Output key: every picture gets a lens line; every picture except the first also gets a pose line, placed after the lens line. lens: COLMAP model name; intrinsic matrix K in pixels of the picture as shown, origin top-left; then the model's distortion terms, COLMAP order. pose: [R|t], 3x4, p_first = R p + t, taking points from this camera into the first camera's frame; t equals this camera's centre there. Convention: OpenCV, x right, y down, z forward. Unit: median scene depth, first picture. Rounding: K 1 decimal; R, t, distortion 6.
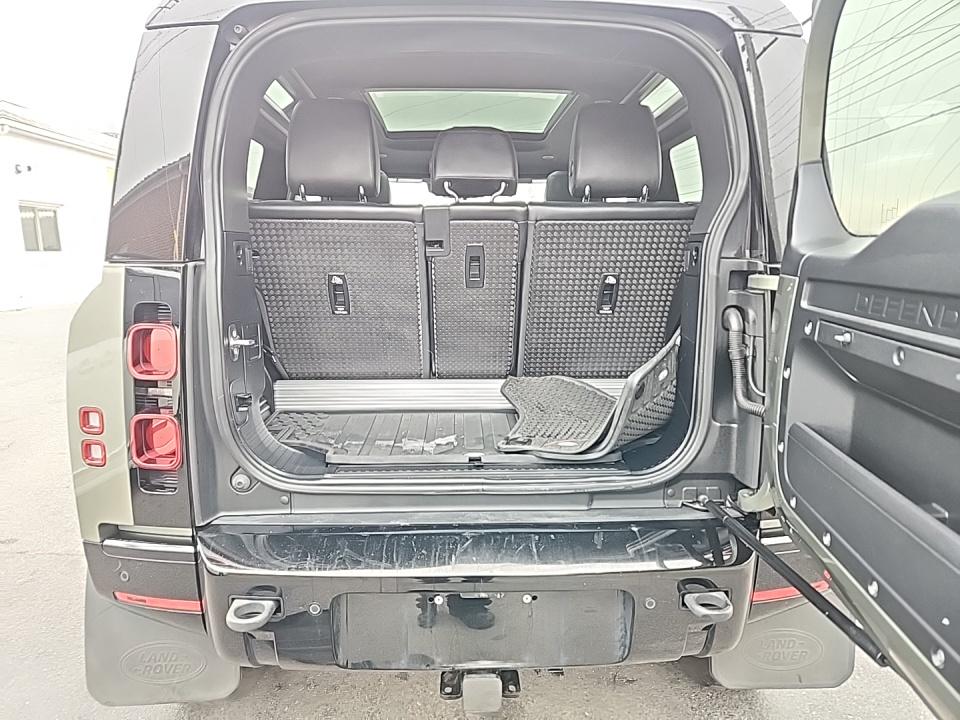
lens RADIAL K [[650.3, 0, 477.5], [0, 650.3, 362.2], [0, 0, 1]] dist [0.030604, -0.003988]
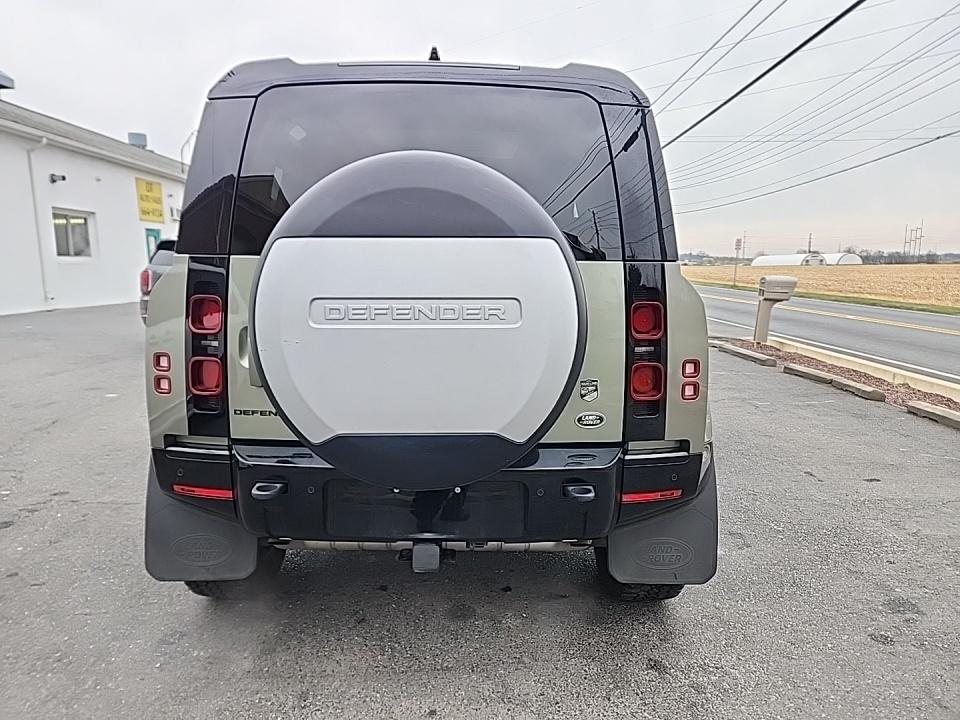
lens RADIAL K [[650.3, 0, 484.7], [0, 650.3, 356.1], [0, 0, 1]] dist [0.030604, -0.003988]
pose [[0.999807, 0.017036, -0.009812, 0.138409], [-0.017302, 0.999468, -0.027636, 0.099689], [0.009336, 0.027800, 0.999570, -0.431994]]
